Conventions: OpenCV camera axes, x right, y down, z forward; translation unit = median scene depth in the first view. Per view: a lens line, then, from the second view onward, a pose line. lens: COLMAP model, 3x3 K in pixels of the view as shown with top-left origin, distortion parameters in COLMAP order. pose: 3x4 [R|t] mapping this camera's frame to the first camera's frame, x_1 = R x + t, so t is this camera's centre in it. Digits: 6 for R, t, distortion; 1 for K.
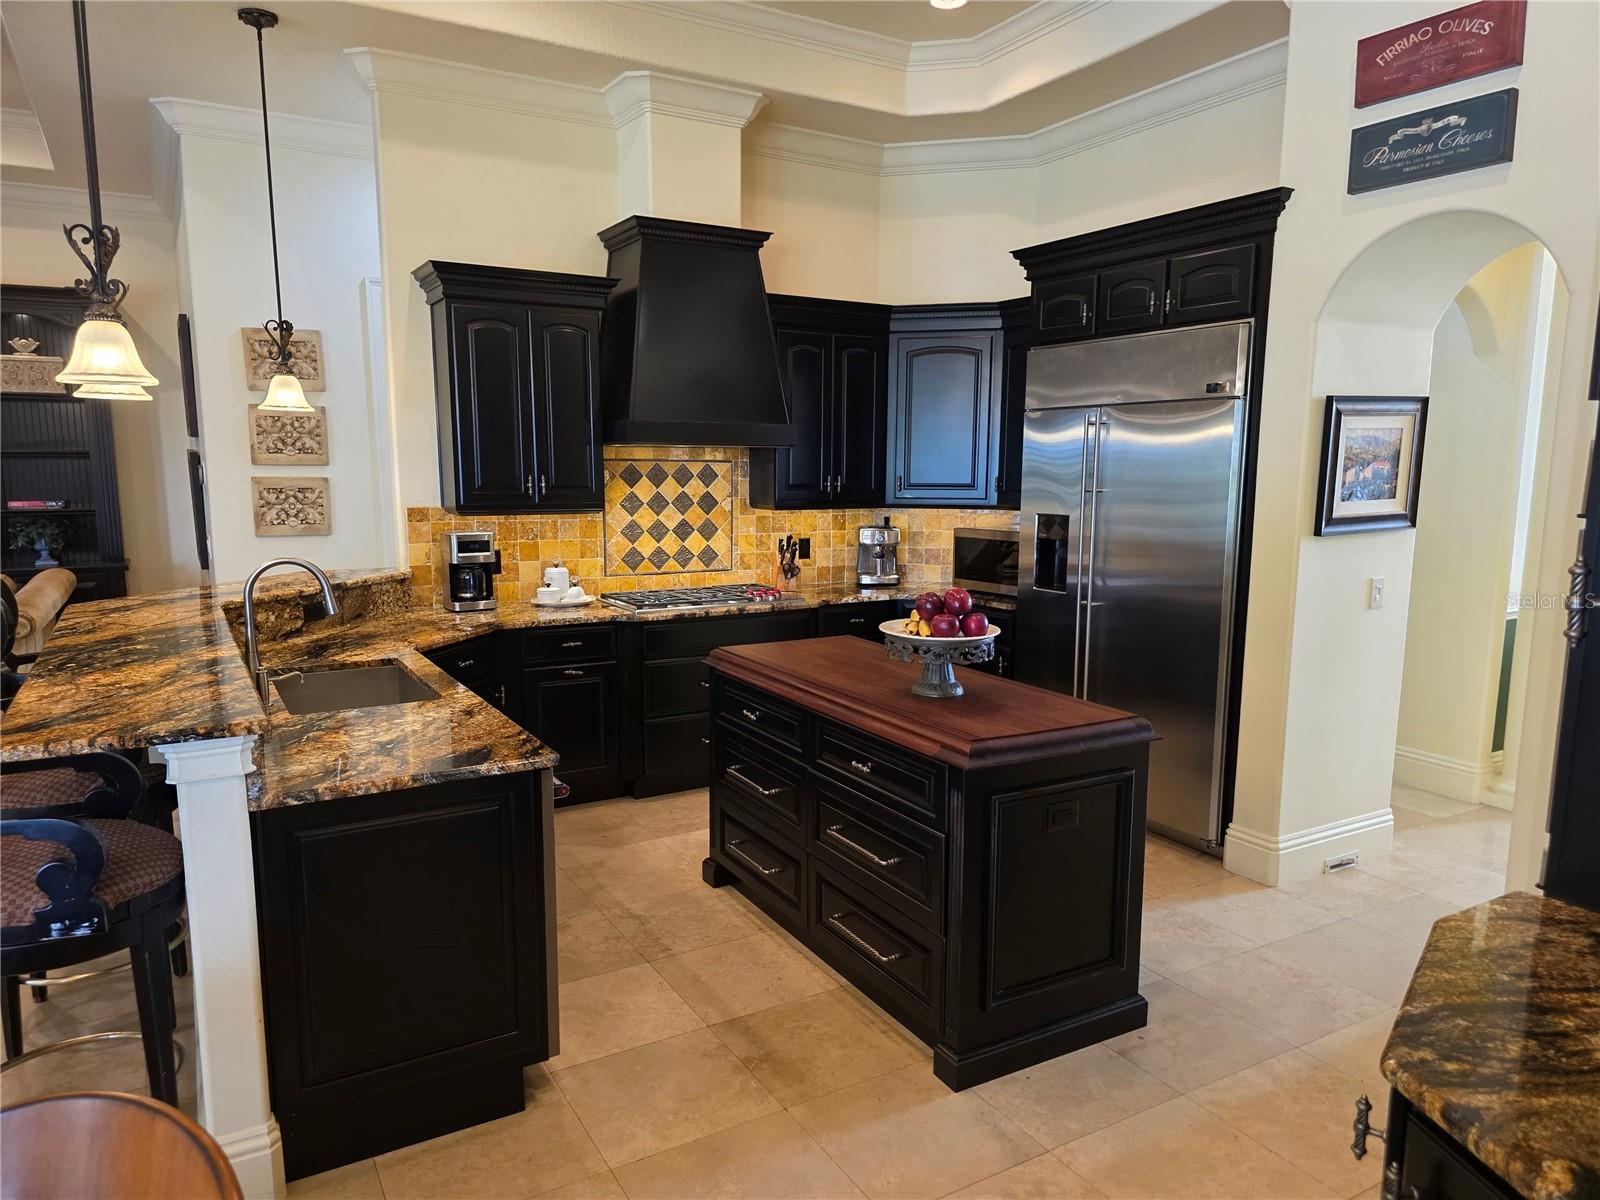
lens RADIAL K [[1070.9, 0, 811.3], [0, 1070.9, 608.1], [0, 0, 1]] dist [0.086675, -0.082269]
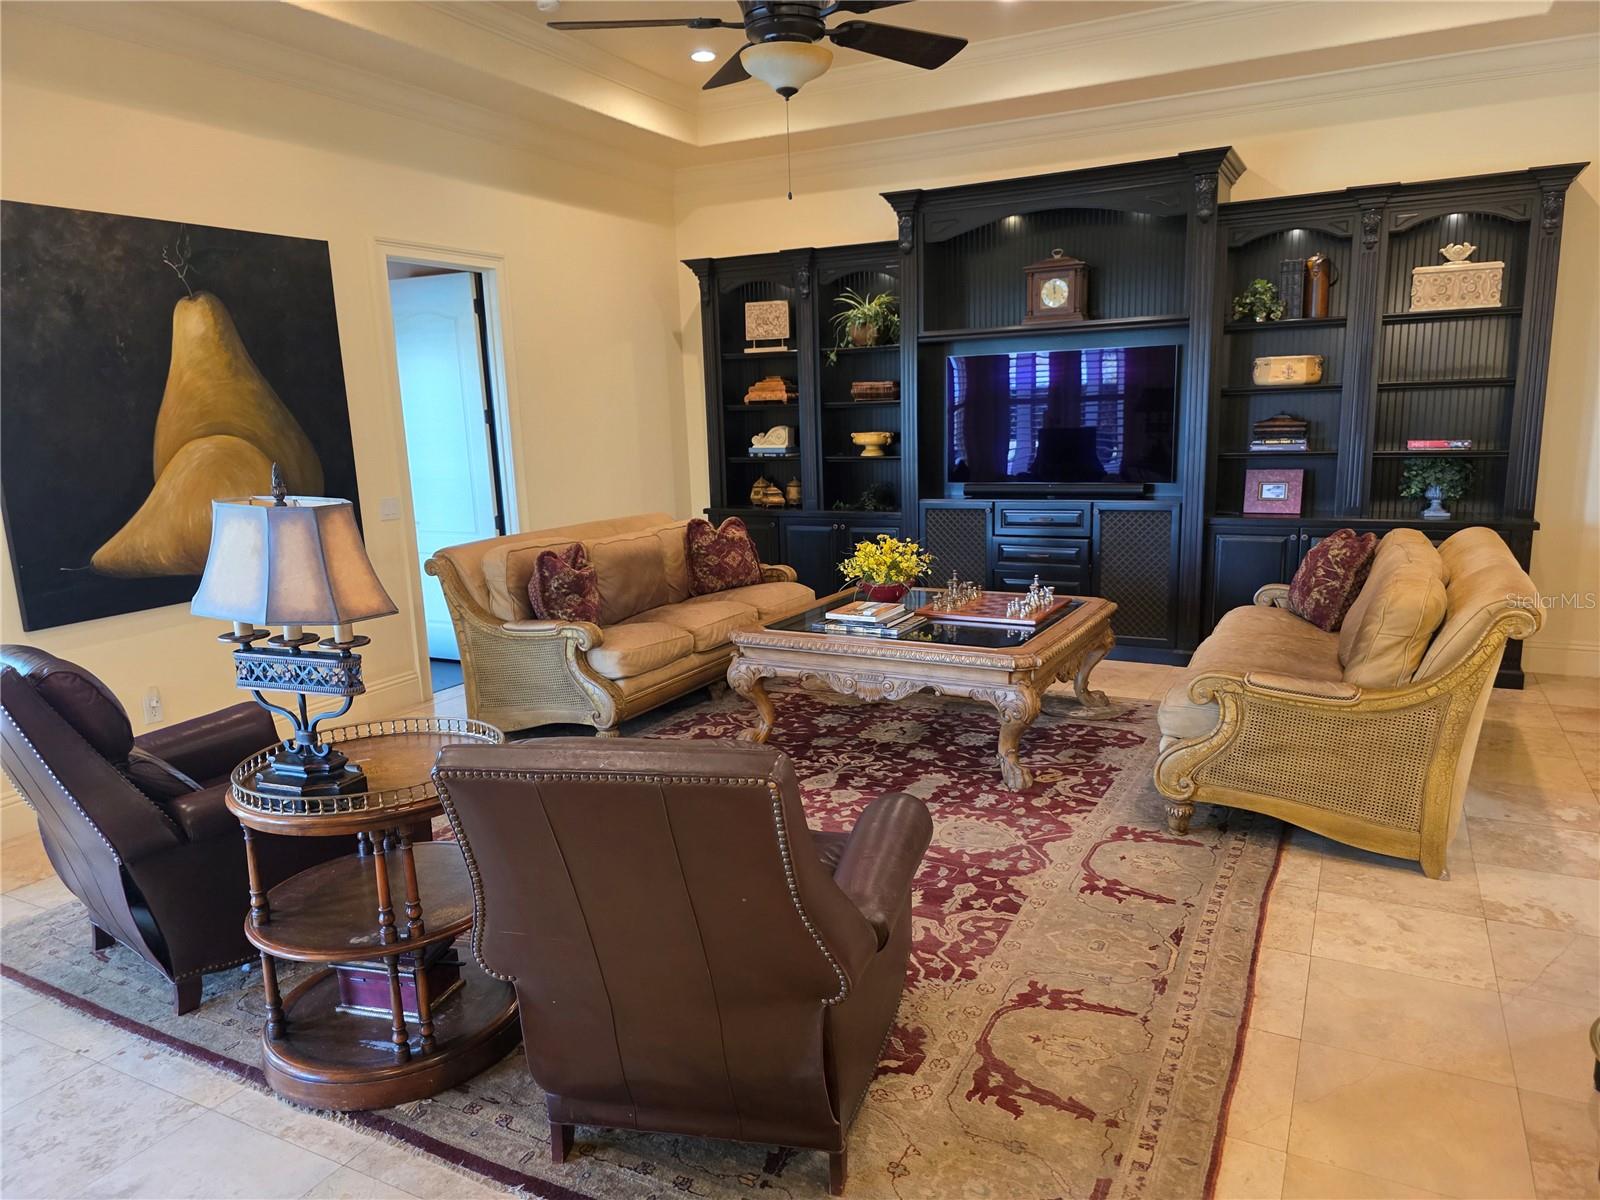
lens RADIAL K [[1070.9, 0, 811.3], [0, 1070.9, 608.1], [0, 0, 1]] dist [0.086675, -0.082269]
pose [[0.532237, 0.139703, -0.834990, -0.364962], [-0.086728, 0.990099, 0.110372, -0.031272], [0.842142, 0.013673, 0.539083, 0.208255]]
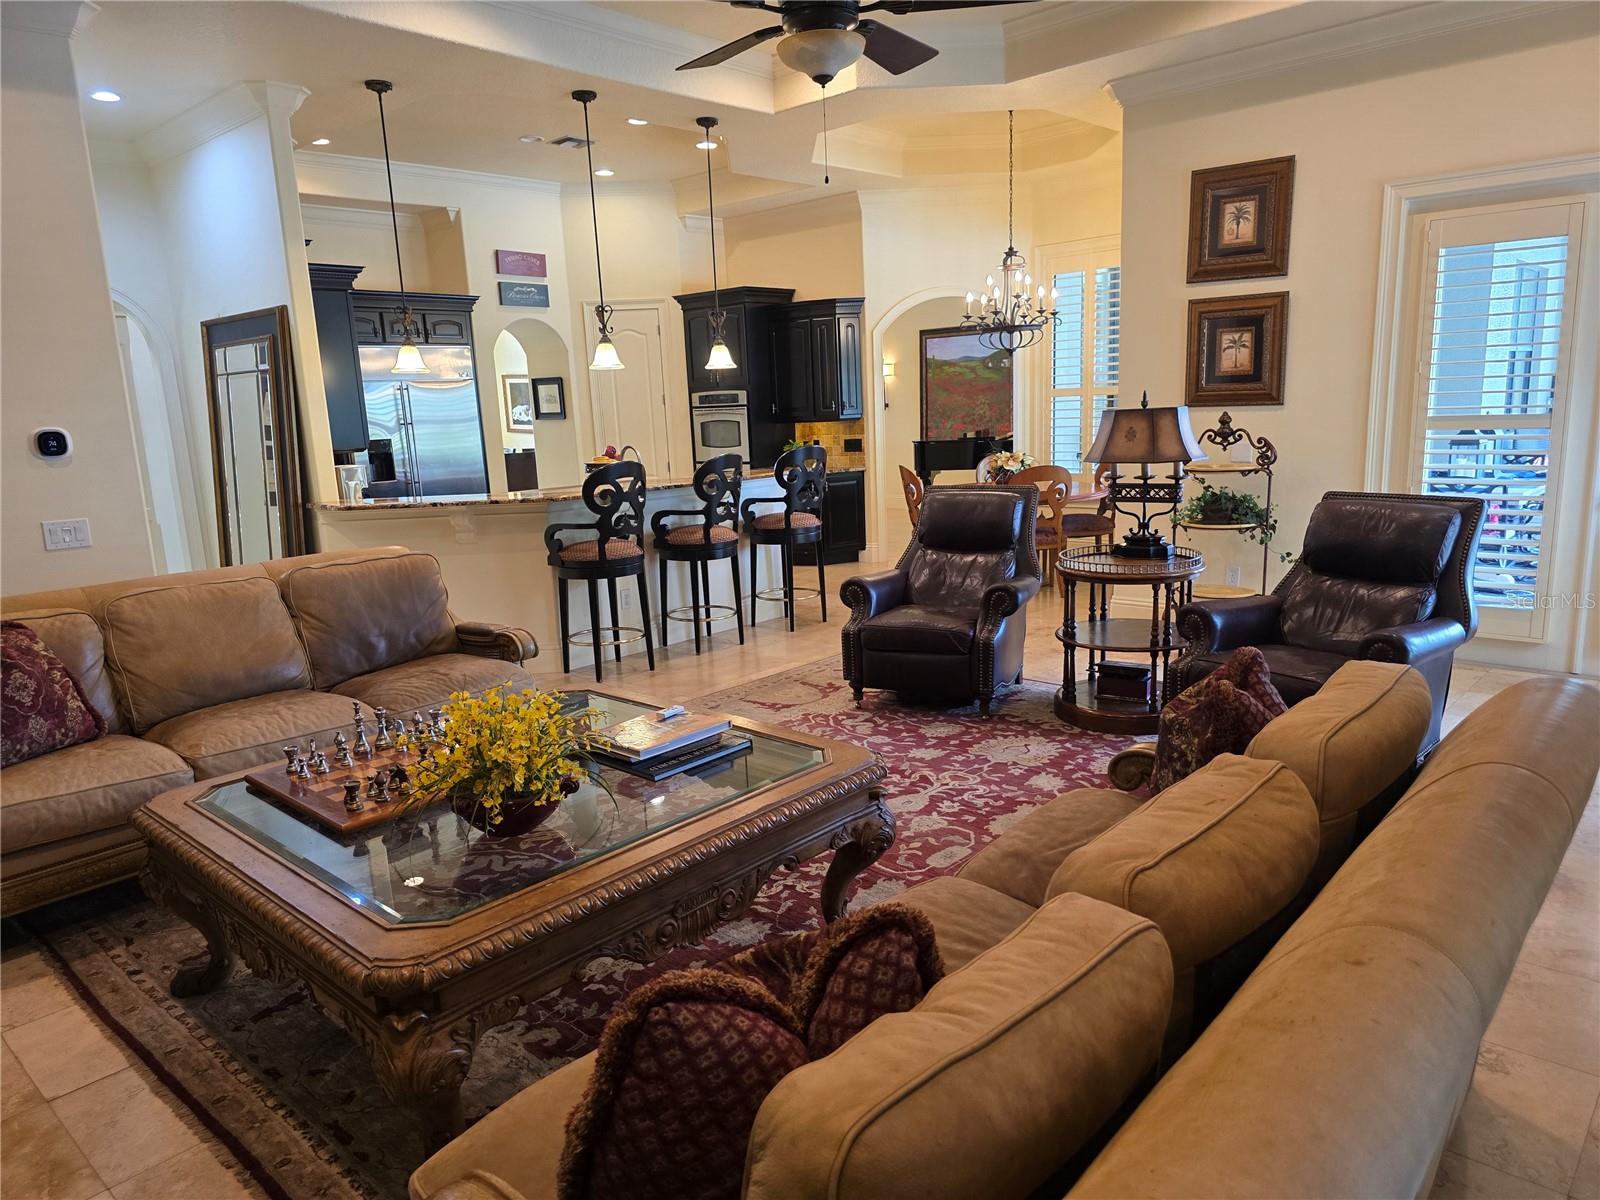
lens RADIAL K [[1066.4, 0, 794.9], [0, 1066.4, 605.7], [0, 0, 1]] dist [0.085241, -0.087197]
pose [[-0.288880, -0.176220, 0.941007, -1.855117], [0.178484, 0.955767, 0.233777, -0.125943], [-0.940580, 0.235489, -0.244650, 0.896803]]
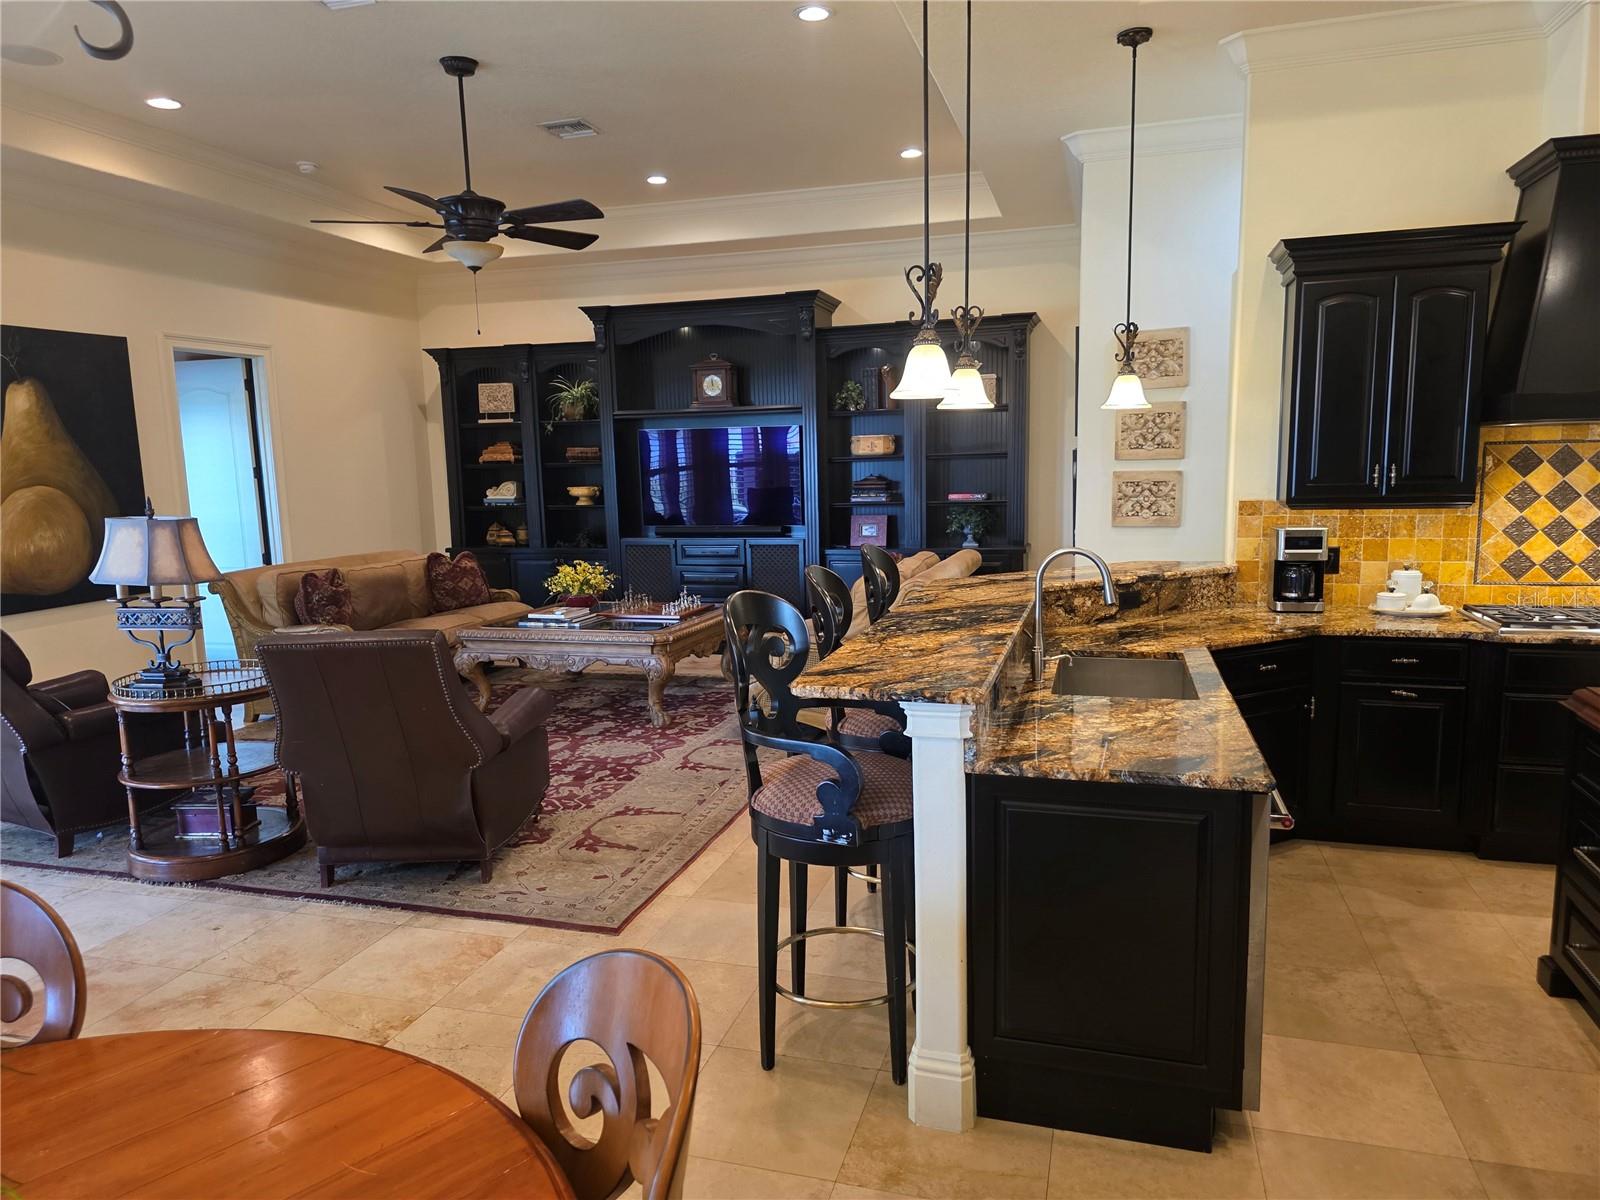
lens RADIAL K [[1066.4, 0, 794.9], [0, 1066.4, 605.7], [0, 0, 1]] dist [0.085241, -0.087197]
pose [[0.681784, 0.080336, -0.727129, 0.071104], [-0.076006, 0.996352, 0.038814, -0.006522], [0.727595, 0.028804, 0.685402, 0.052484]]
